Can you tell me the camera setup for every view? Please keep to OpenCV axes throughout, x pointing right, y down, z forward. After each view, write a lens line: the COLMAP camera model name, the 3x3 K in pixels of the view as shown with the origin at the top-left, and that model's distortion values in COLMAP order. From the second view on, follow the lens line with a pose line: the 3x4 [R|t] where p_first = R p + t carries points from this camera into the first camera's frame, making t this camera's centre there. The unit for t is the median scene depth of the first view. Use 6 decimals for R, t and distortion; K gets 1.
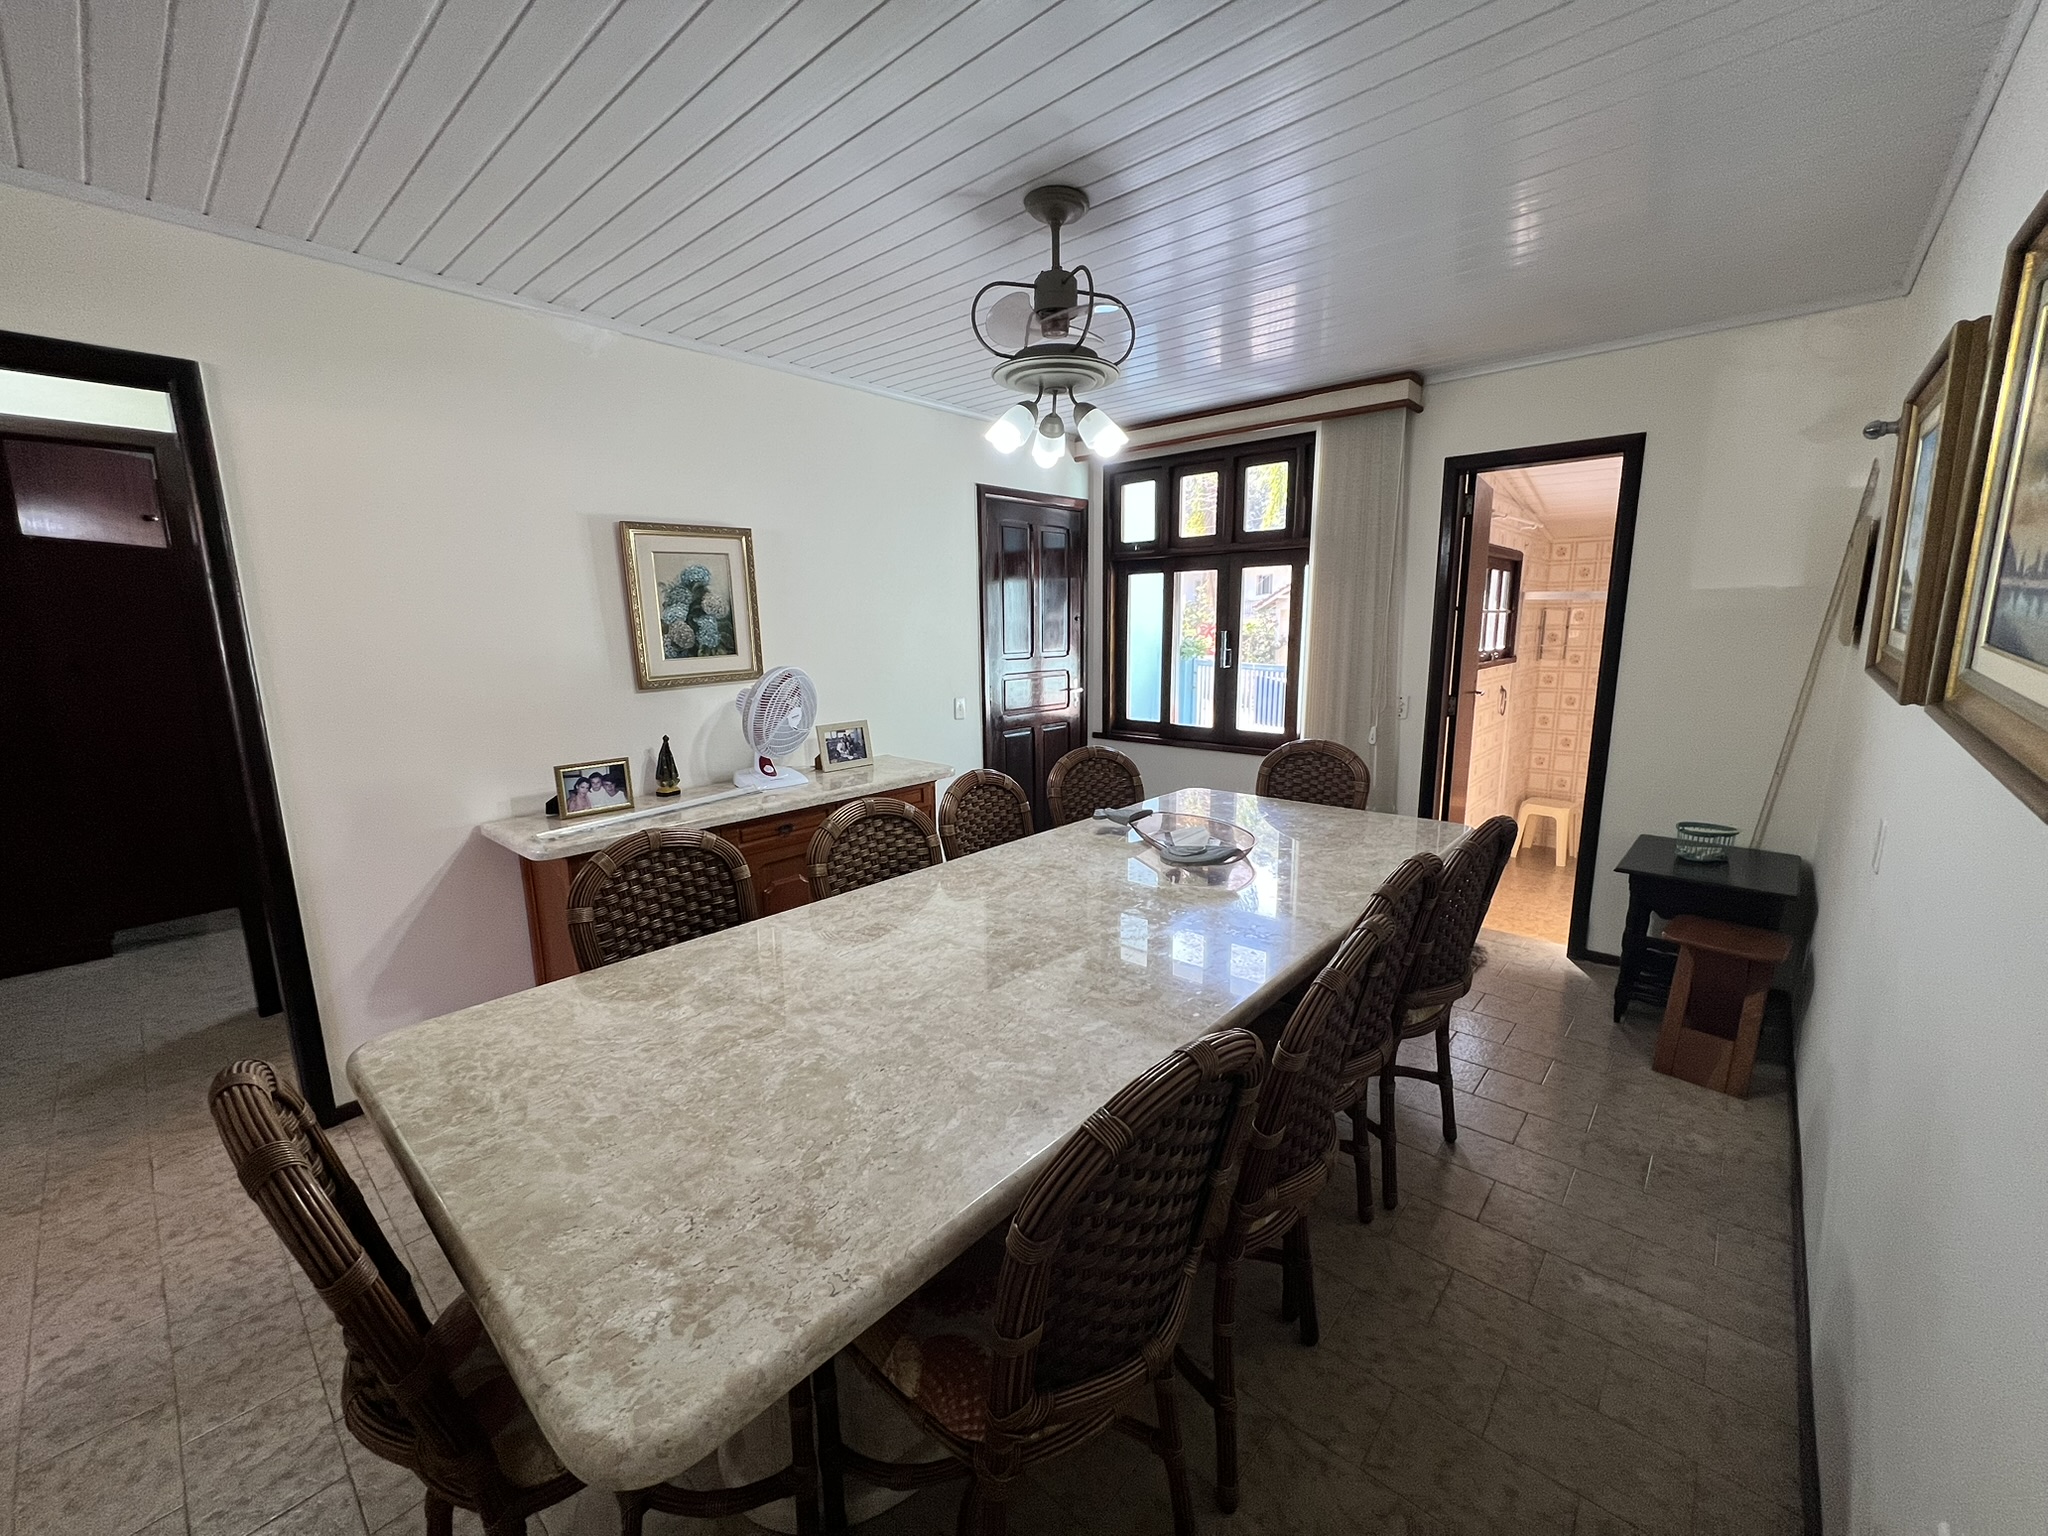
lens RADIAL K [[821.5, 0, 1027.9], [0, 821.5, 764.3], [0, 0, 1]] dist [-0.000325, -0.000021]
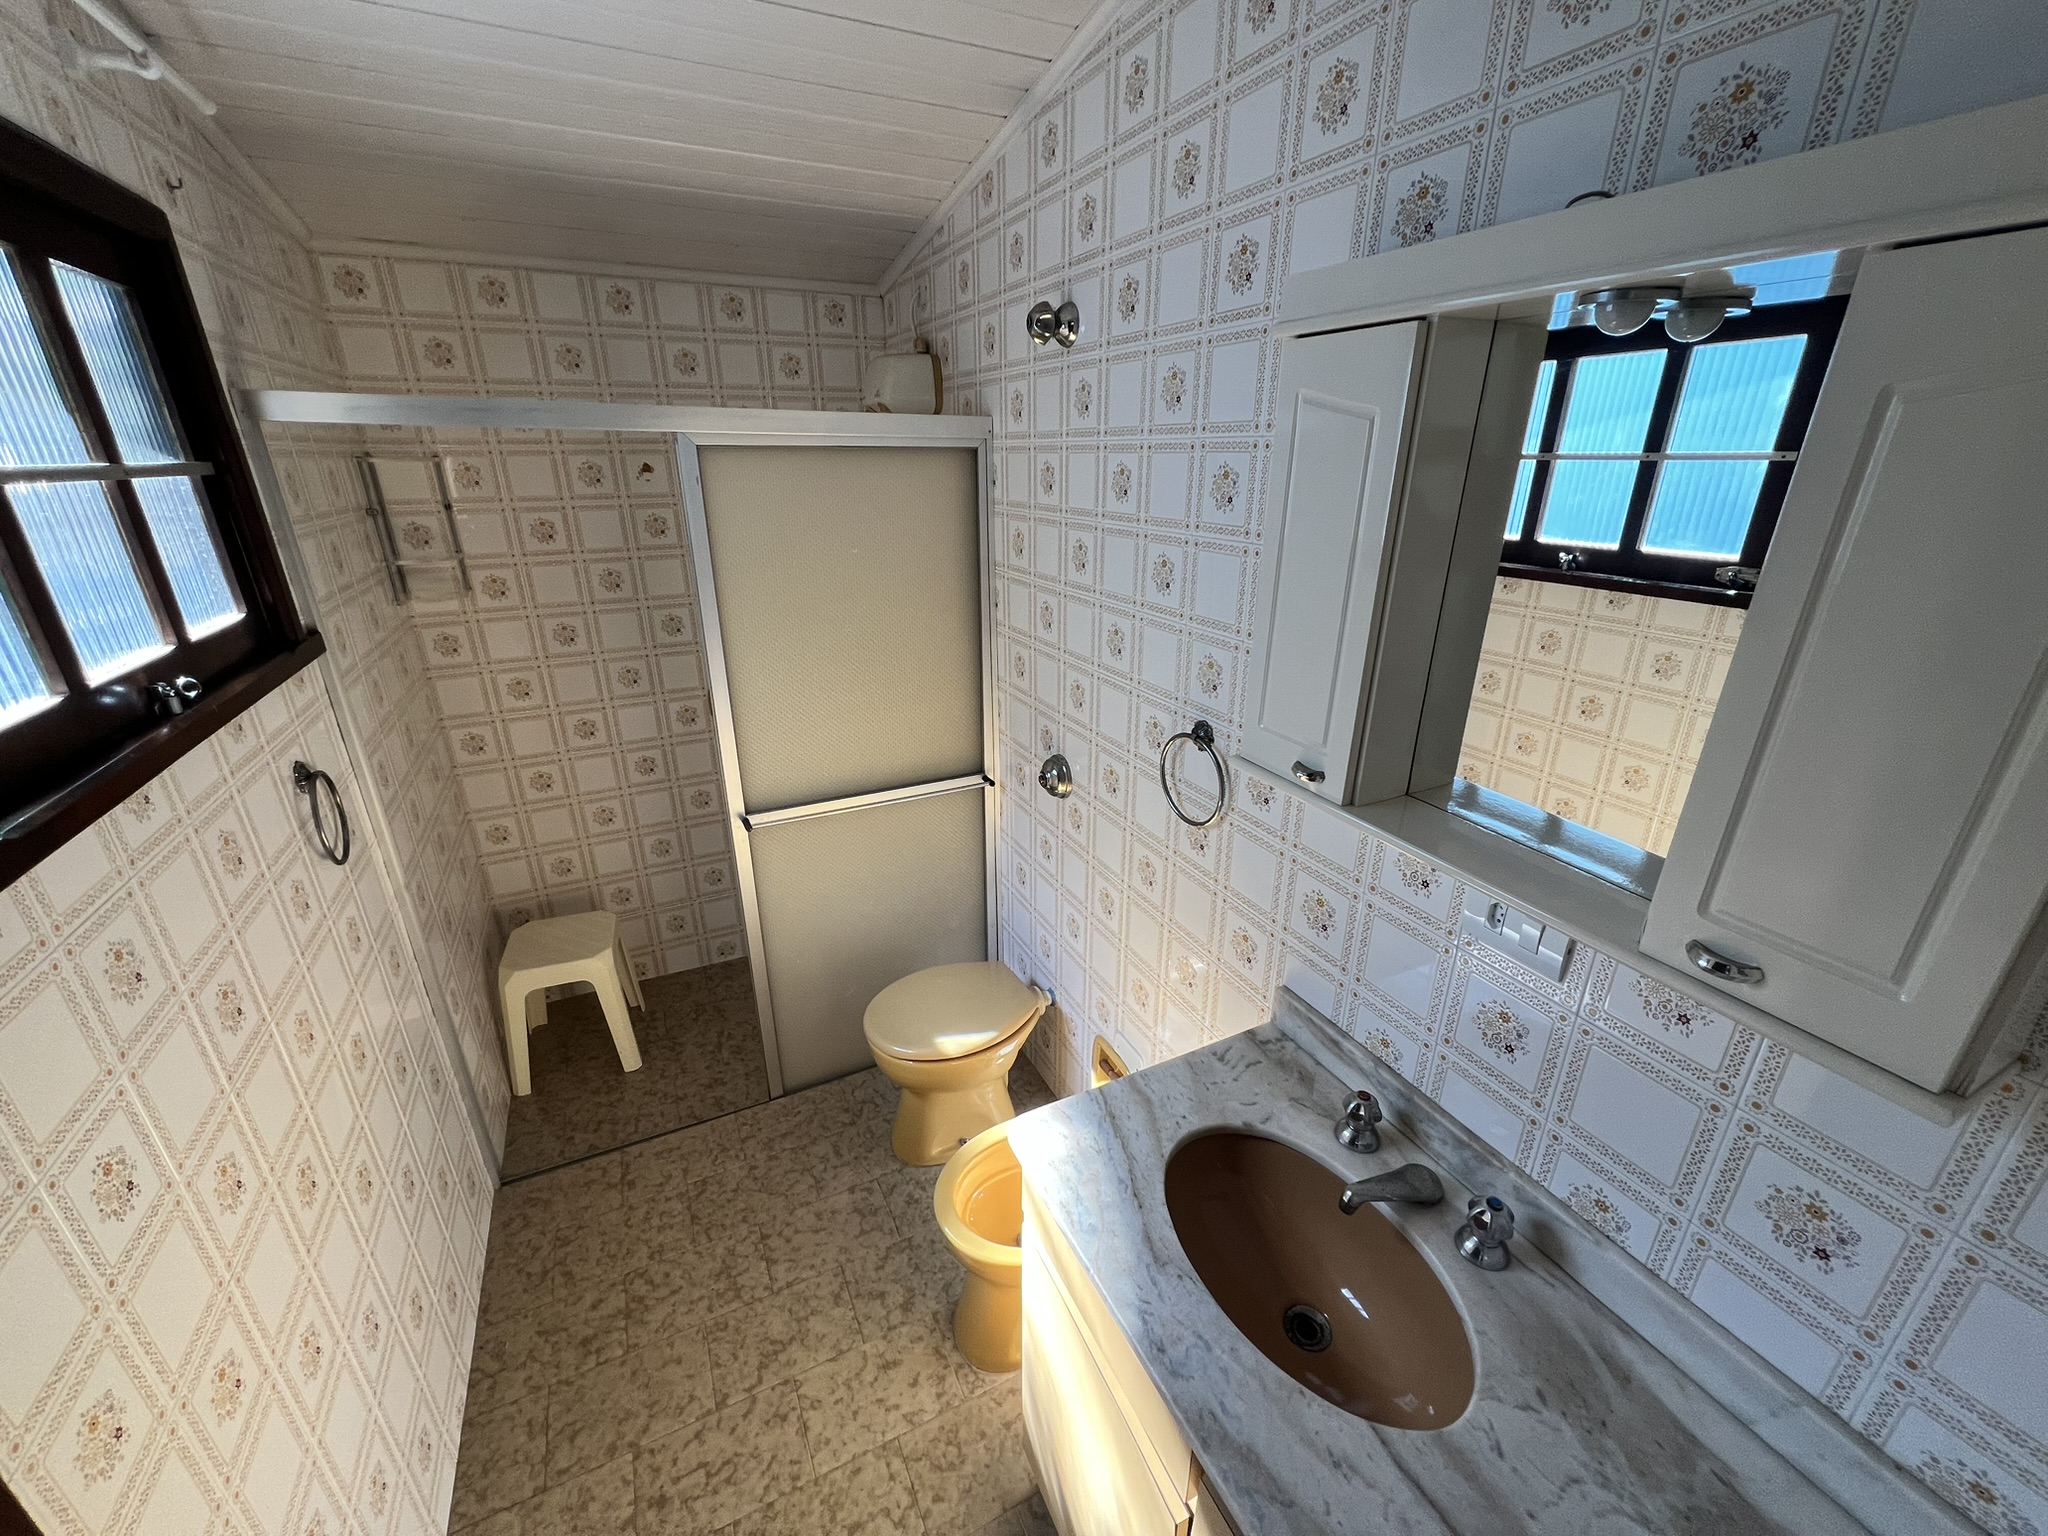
lens RADIAL K [[821.5, 0, 1025.4], [0, 821.5, 772.7], [0, 0, 1]] dist [-0.000325, -0.000021]
pose [[0.379338, -0.332122, 0.863596, 0.401046], [0.167663, 0.942579, 0.288851, -0.119403], [-0.909941, 0.035221, 0.413240, 0.622737]]
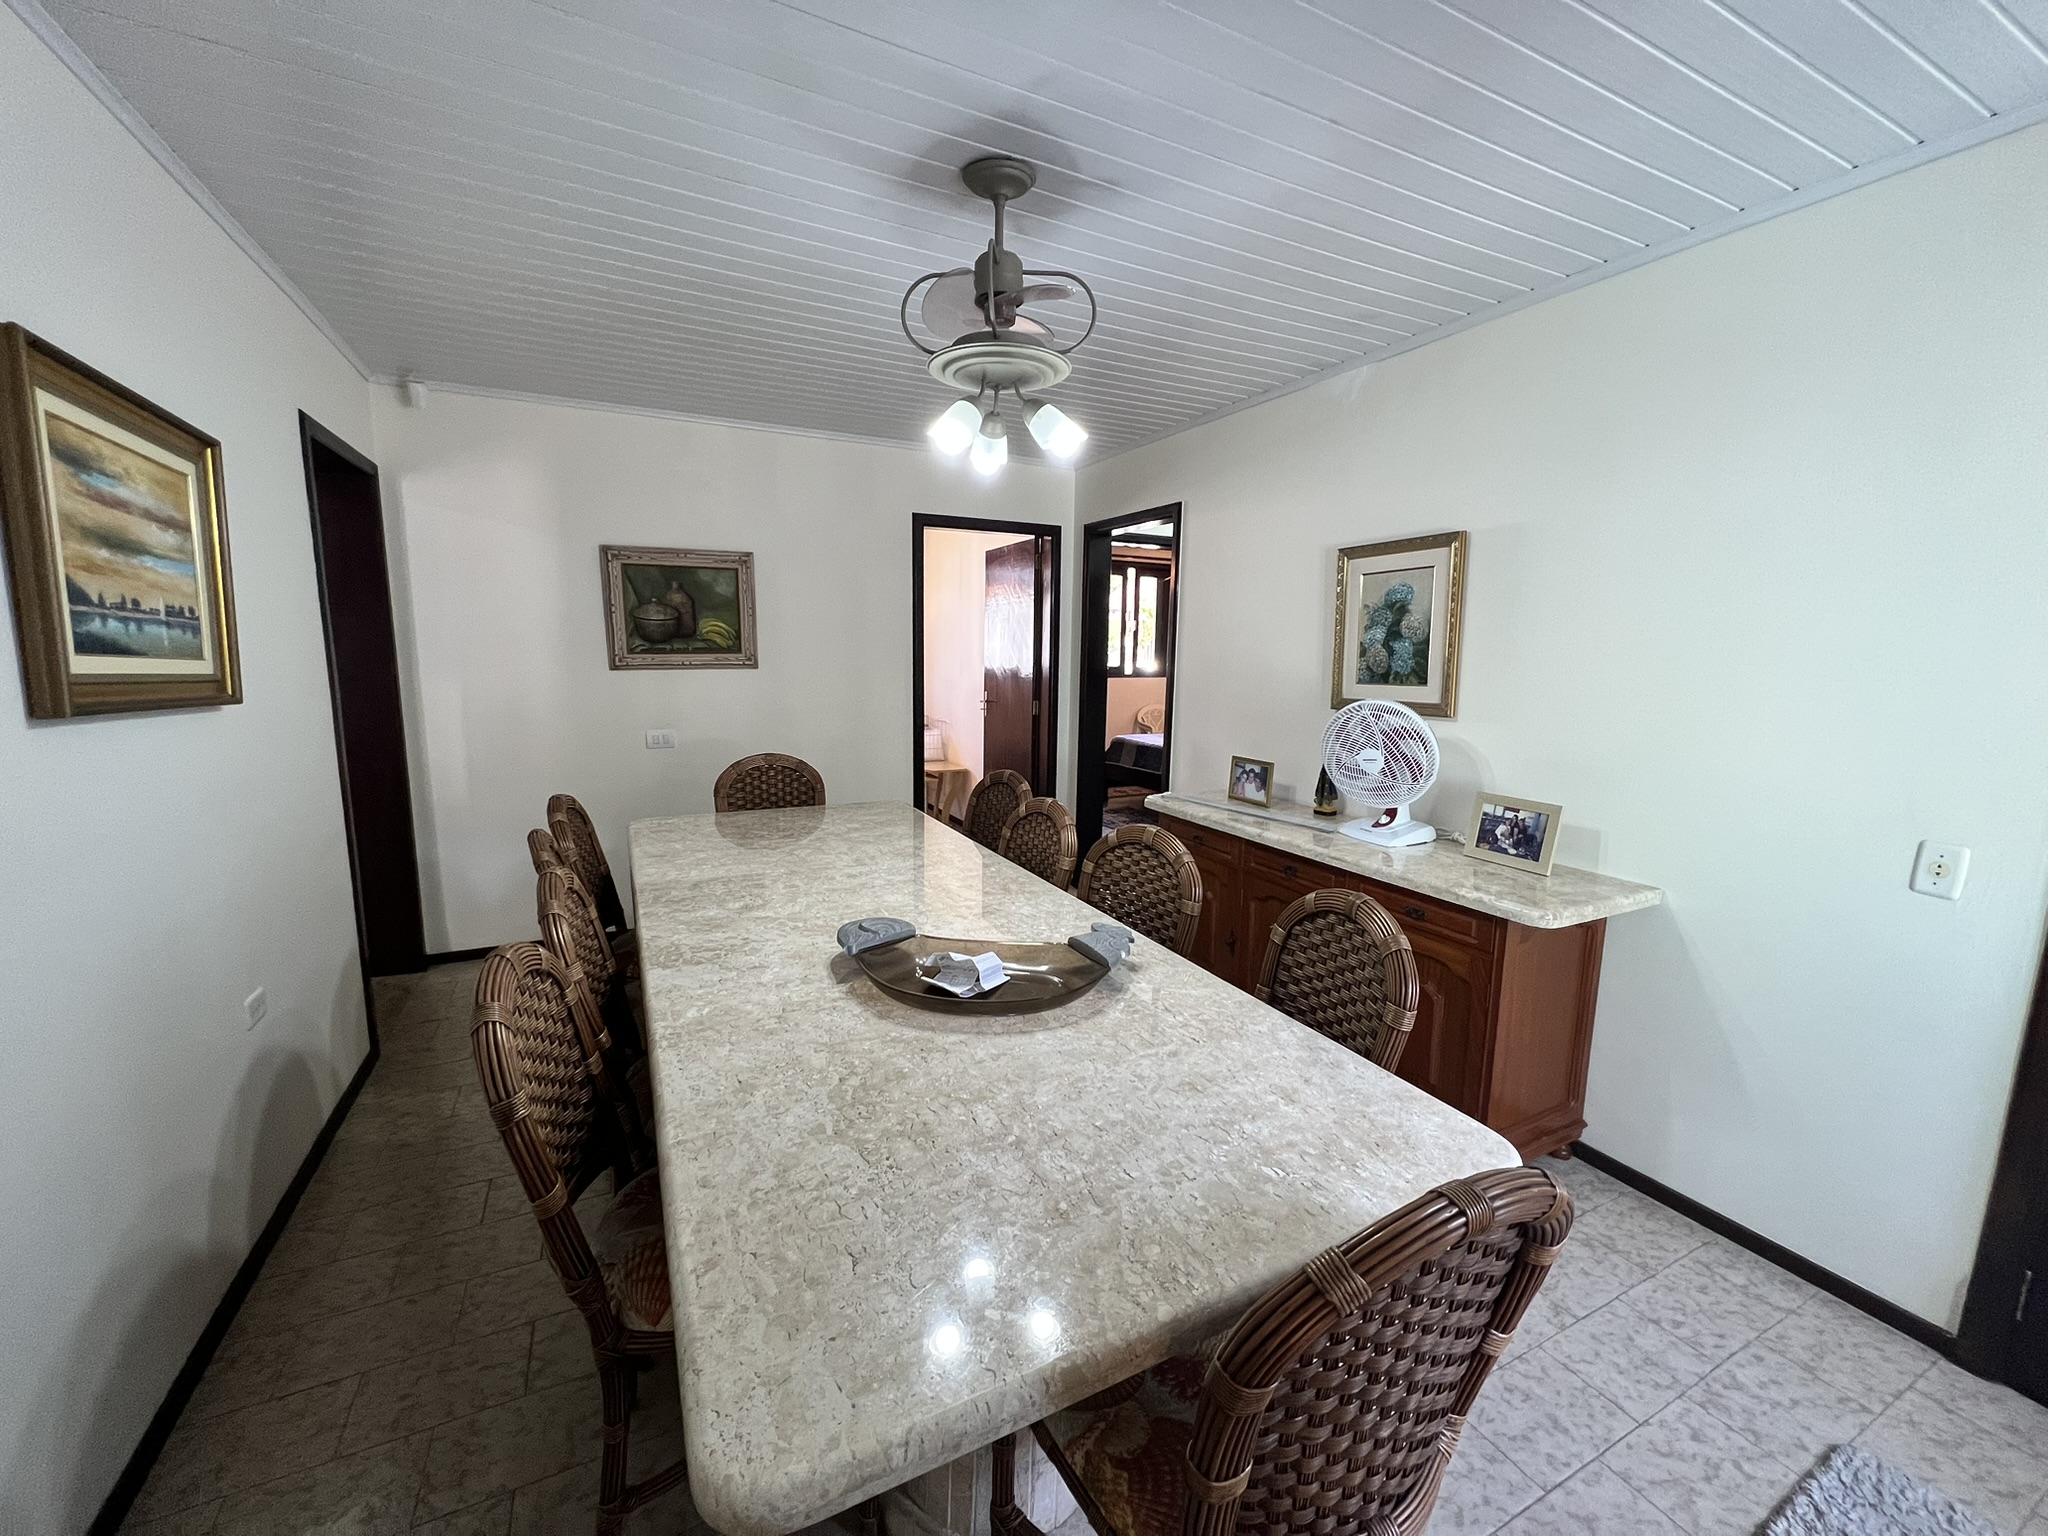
lens RADIAL K [[821.5, 0, 1024.0], [0, 821.5, 765.3], [0, 0, 1]] dist [-0.000325, -0.000021]
pose [[-0.378963, 0.141916, -0.914465, 0.604774], [-0.169450, 0.960823, 0.219331, -0.174872], [0.909766, 0.238074, -0.340069, 0.961502]]
